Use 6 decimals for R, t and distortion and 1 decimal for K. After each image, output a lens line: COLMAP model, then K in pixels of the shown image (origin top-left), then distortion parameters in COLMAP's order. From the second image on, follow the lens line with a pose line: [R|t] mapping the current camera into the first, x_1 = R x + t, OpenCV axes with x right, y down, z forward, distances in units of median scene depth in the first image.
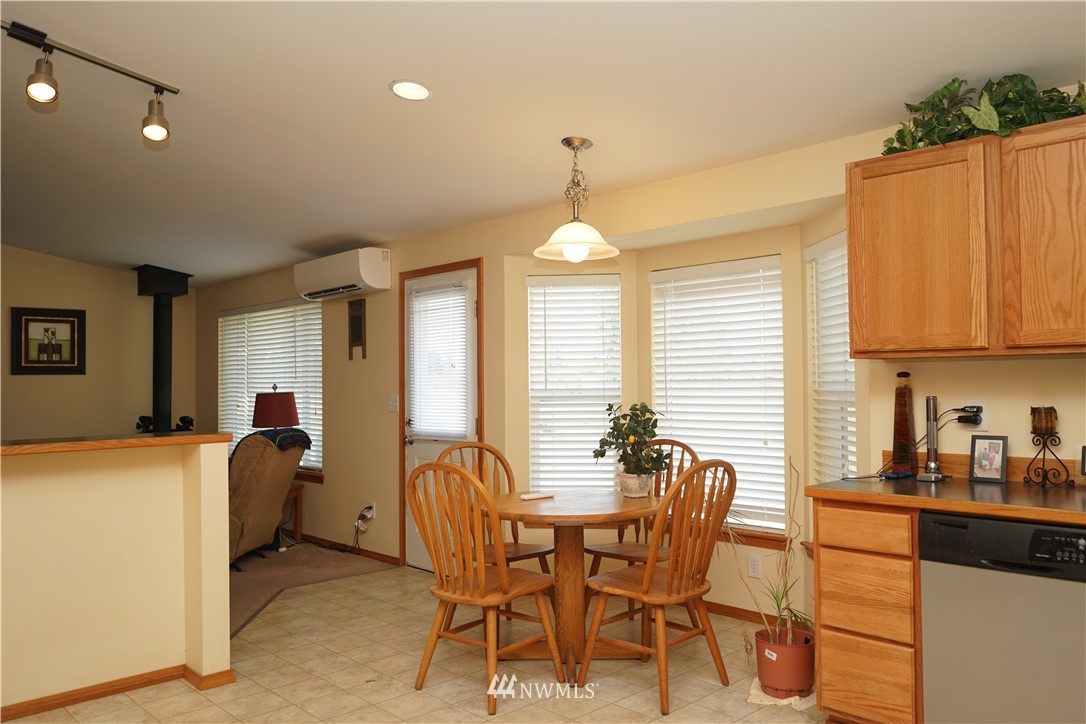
lens RADIAL K [[832.7, 0, 543.8], [0, 832.7, 361.7], [0, 0, 1]] dist [-0.023770, 0.012527]
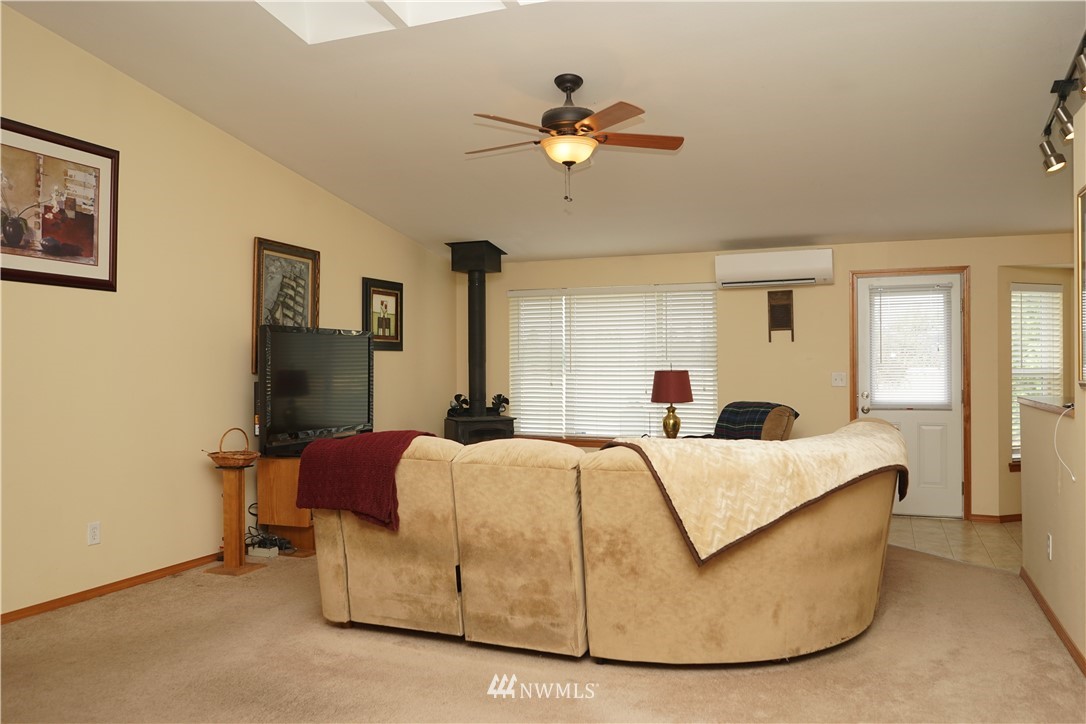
lens RADIAL K [[832.7, 0, 543.8], [0, 832.7, 361.7], [0, 0, 1]] dist [-0.023770, 0.012527]
pose [[0.917525, 0.011838, 0.397502, -0.976754], [-0.017822, 0.999777, 0.011363, 0.017196], [-0.397279, -0.017510, 0.917531, 0.075823]]
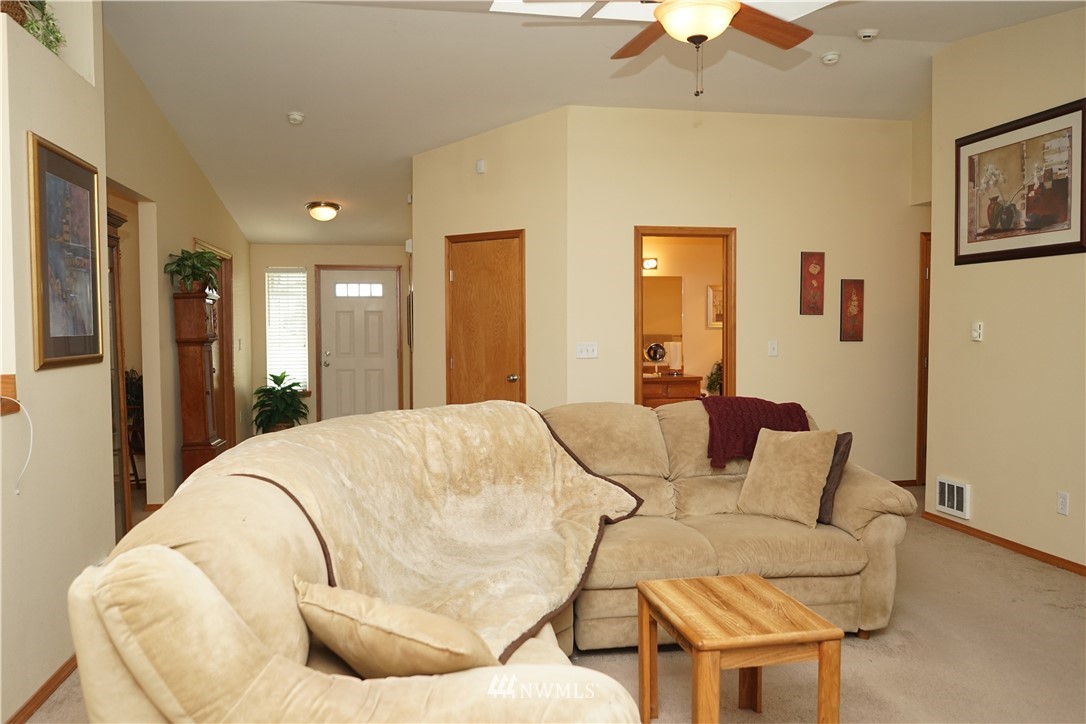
lens RADIAL K [[832.7, 0, 543.8], [0, 832.7, 361.7], [0, 0, 1]] dist [-0.023770, 0.012527]
pose [[-0.554129, 0.046637, -0.831123, -0.214509], [0.029200, 0.998904, 0.036584, 0.021902], [0.831918, -0.003996, -0.554884, 0.918171]]
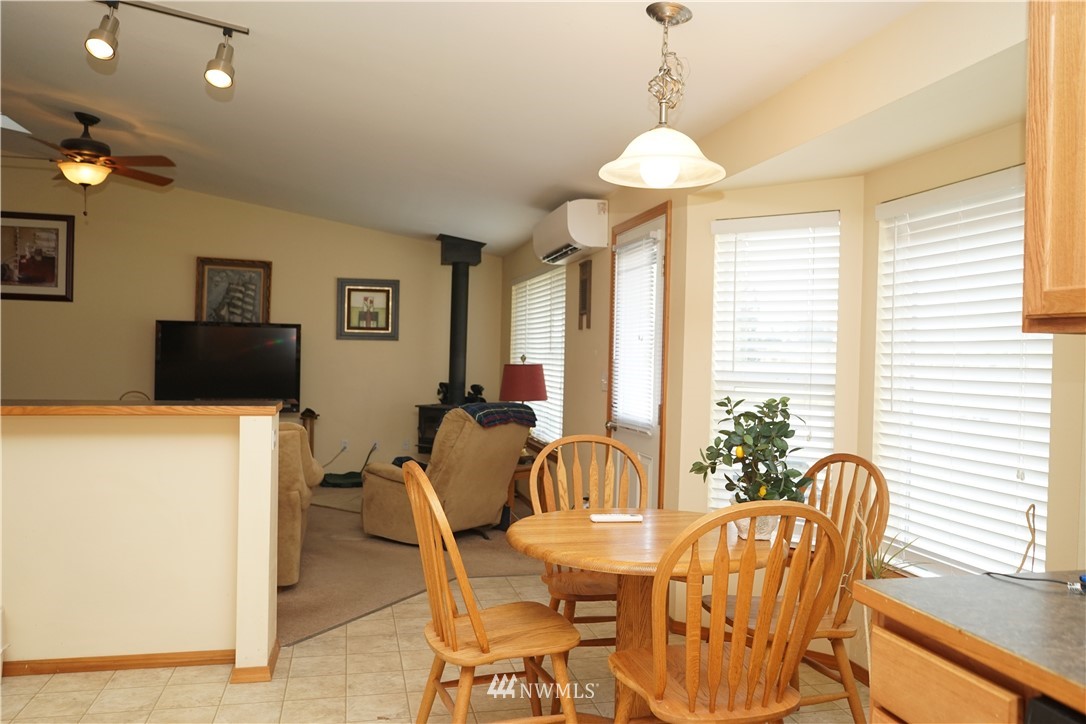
lens RADIAL K [[832.7, 0, 543.8], [0, 832.7, 361.7], [0, 0, 1]] dist [-0.023770, 0.012527]
pose [[0.858925, 0.034690, -0.510925, 0.190838], [-0.018894, 0.999170, 0.036077, 0.000307], [0.511752, -0.021335, 0.858868, 0.220956]]
